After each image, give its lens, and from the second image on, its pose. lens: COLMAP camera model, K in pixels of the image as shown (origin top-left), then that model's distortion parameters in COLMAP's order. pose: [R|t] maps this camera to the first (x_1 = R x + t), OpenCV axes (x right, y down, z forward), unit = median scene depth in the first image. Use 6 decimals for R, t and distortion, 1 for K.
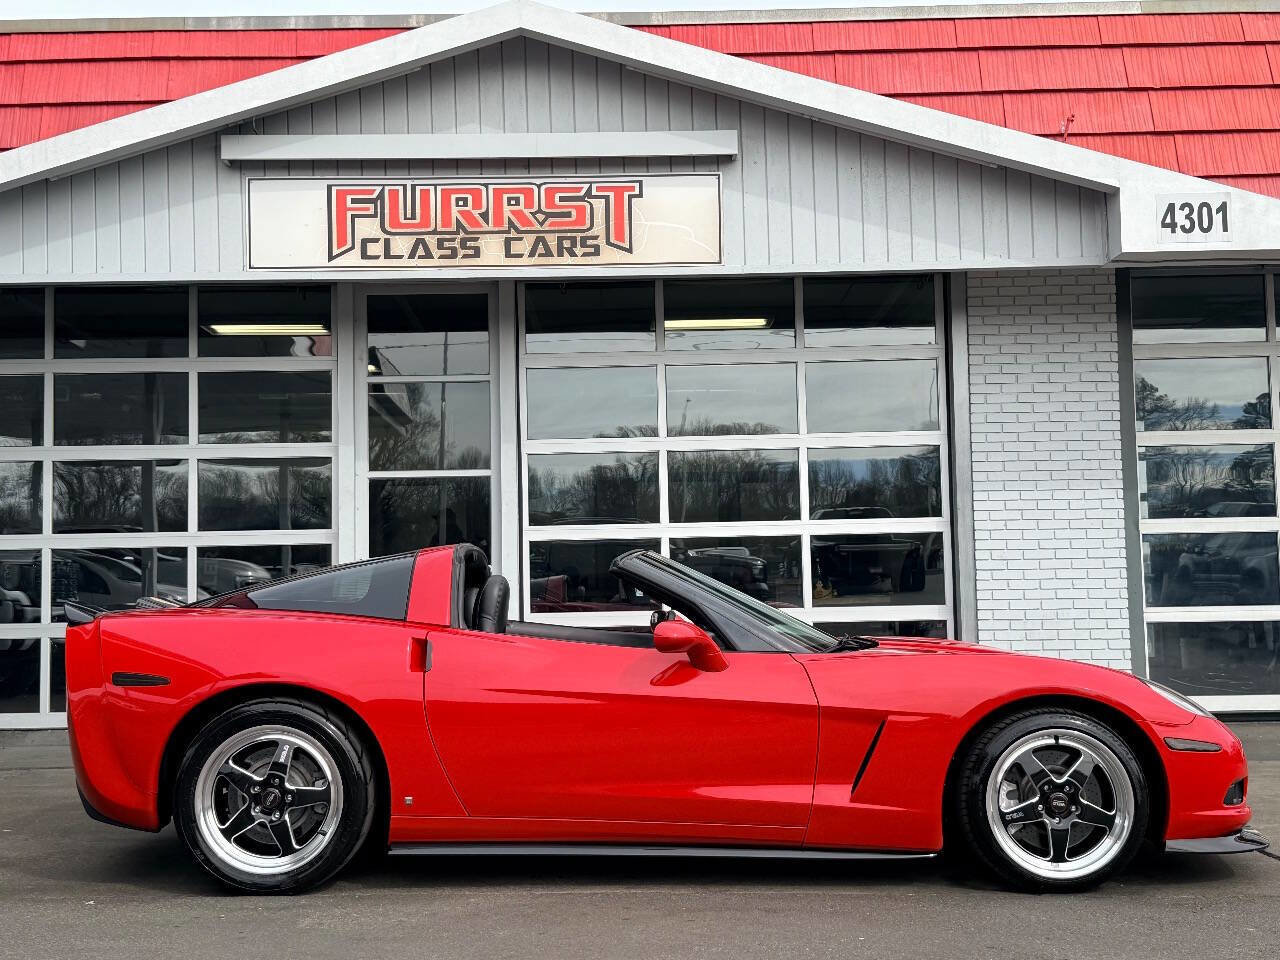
lens RADIAL K [[1519.1, 0, 640.0], [0, 1519.1, 480.0], [0, 0, 1]] dist [0.201173, -0.417467]
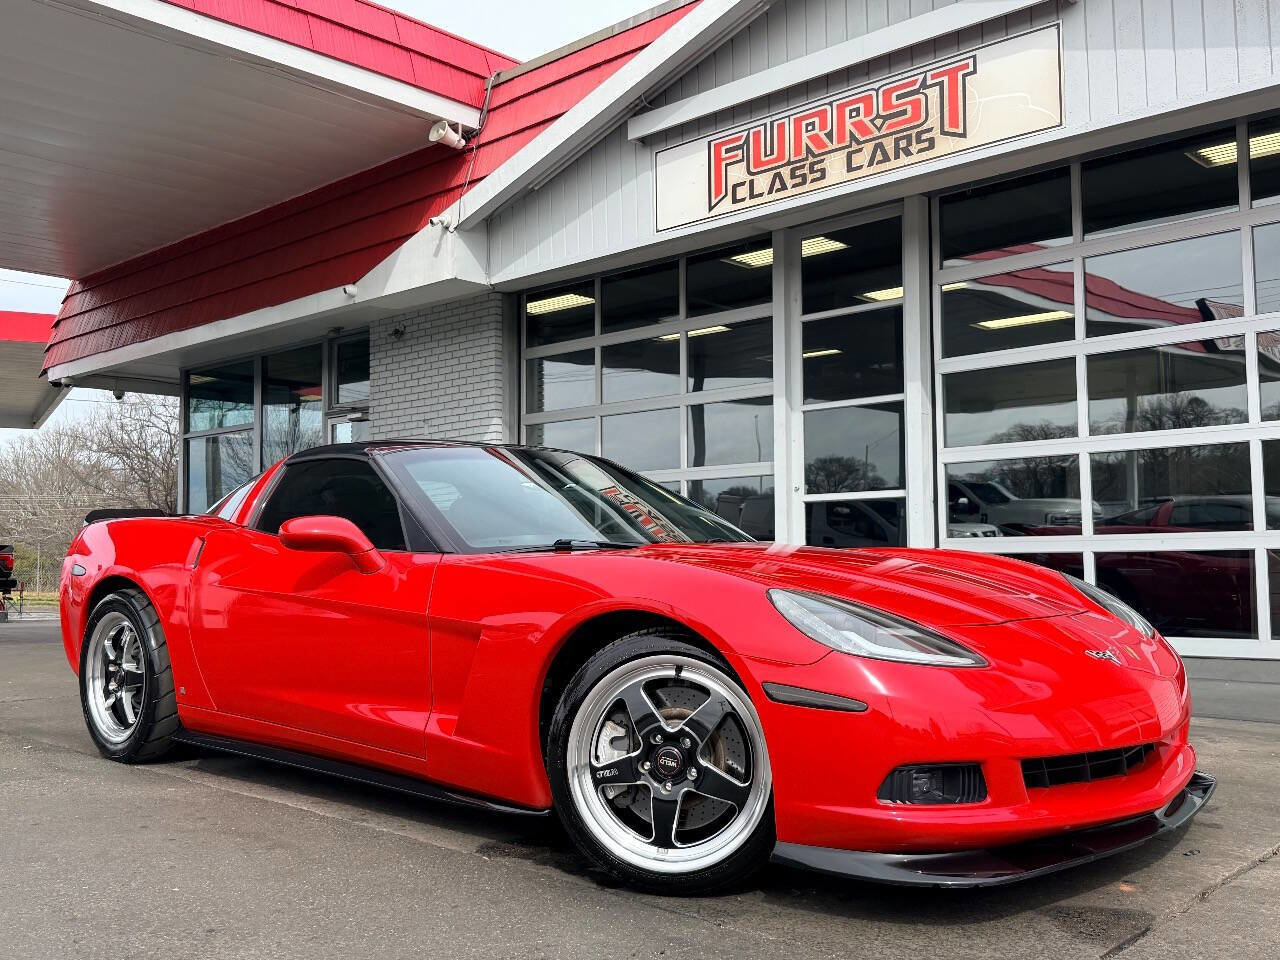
lens RADIAL K [[1226.9, 0, 640.0], [0, 1226.9, 480.0], [0, 0, 1]] dist [0.193093, -0.424111]
pose [[0.733195, -0.037554, -0.678981, 0.348008], [0.050845, 0.998706, -0.000332, 0.044395], [0.678115, -0.034279, 0.734156, 0.318041]]
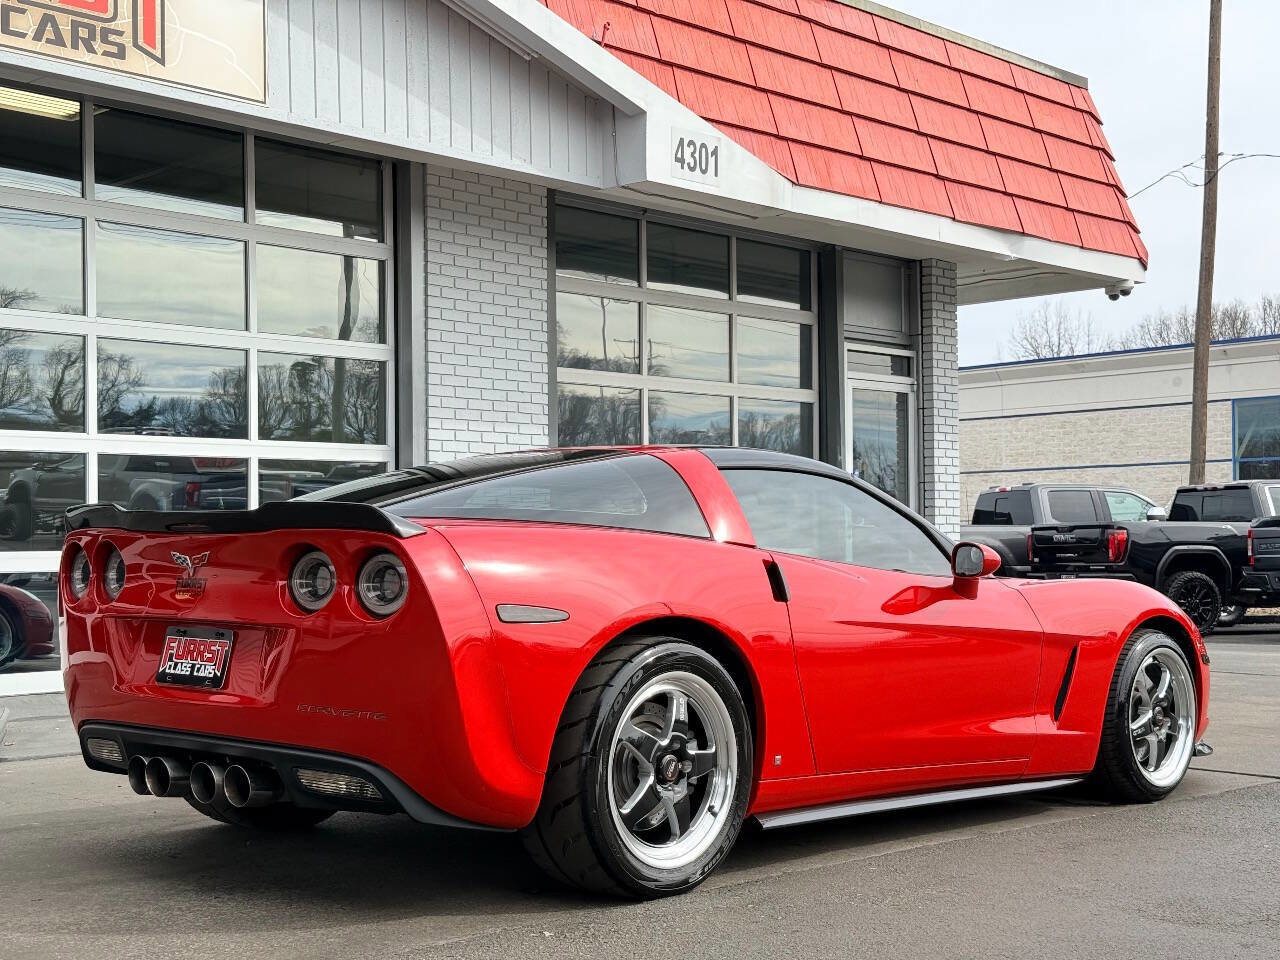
lens RADIAL K [[1759.4, 0, 618.3], [0, 1759.4, 481.2], [0, 0, 1]] dist [0.246522, -0.615424]
pose [[0.690929, 0.037679, 0.721940, -0.473726], [-0.060464, 0.998154, 0.005772, 0.033964], [-0.720390, -0.047639, 0.691931, 0.229777]]
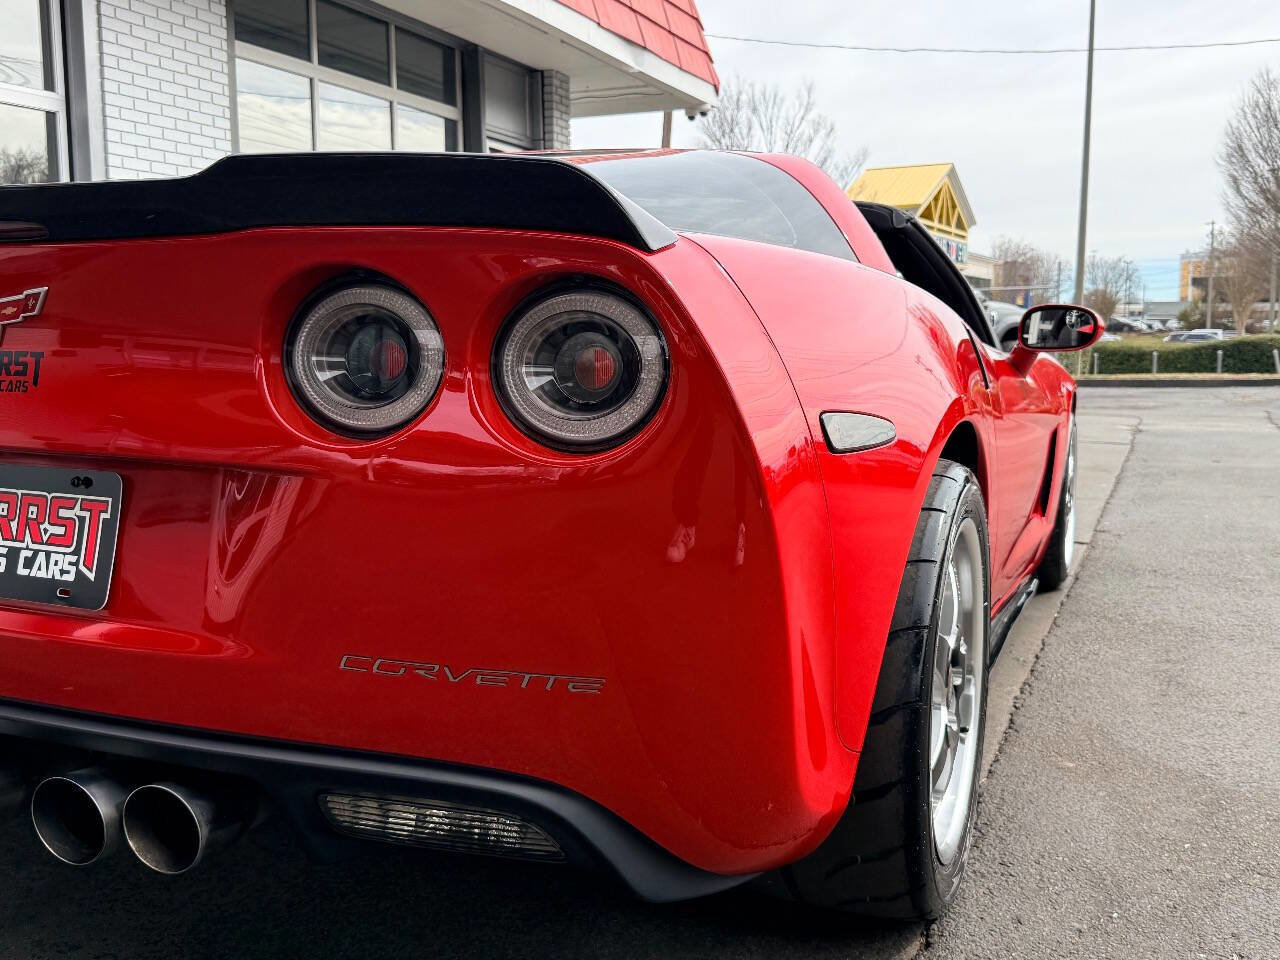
lens RADIAL K [[1271.4, 0, 638.0], [0, 1271.4, 481.3], [0, 0, 1]] dist [0.197781, -0.443510]
pose [[0.407546, -0.093221, 0.908414, -0.325296], [-0.071370, 0.988482, 0.133456, 0.057293], [-0.910391, -0.119223, 0.396199, 0.492732]]
